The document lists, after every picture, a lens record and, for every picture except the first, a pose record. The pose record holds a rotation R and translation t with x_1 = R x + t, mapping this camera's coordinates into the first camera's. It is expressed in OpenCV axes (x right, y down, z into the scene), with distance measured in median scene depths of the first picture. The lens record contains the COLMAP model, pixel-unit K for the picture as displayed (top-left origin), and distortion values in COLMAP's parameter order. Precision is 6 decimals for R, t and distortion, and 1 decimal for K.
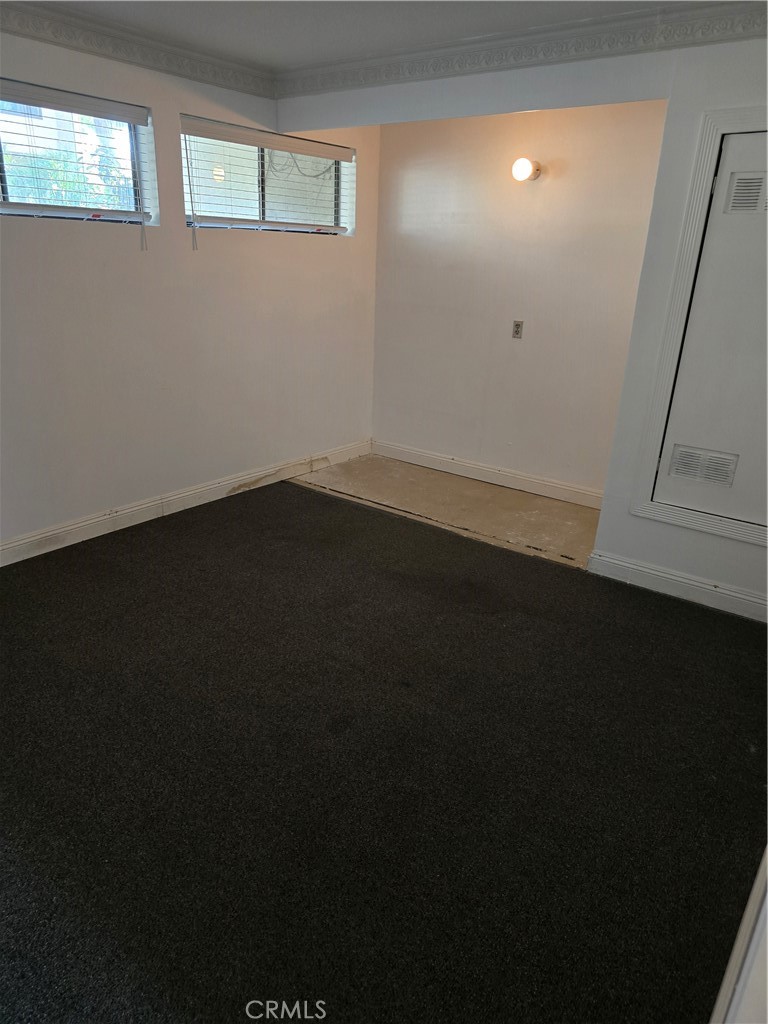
lens RADIAL K [[694.3, 0, 374.3], [0, 694.3, 518.3], [0, 0, 1]] dist [0.056060, -0.043686]
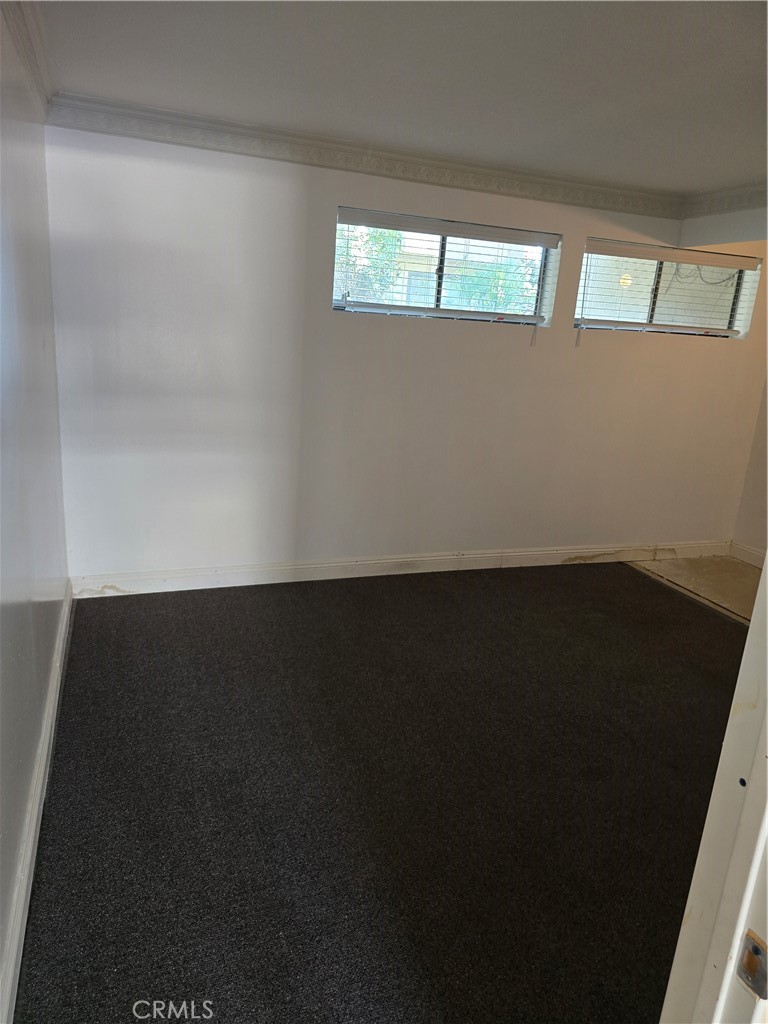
lens RADIAL K [[694.3, 0, 378.0], [0, 694.3, 514.9], [0, 0, 1]] dist [0.056060, -0.043686]
pose [[0.847730, 0.168036, -0.503108, 0.086740], [-0.228953, 0.971505, -0.061304, 0.028759], [0.478471, 0.167158, 0.862046, -0.095616]]
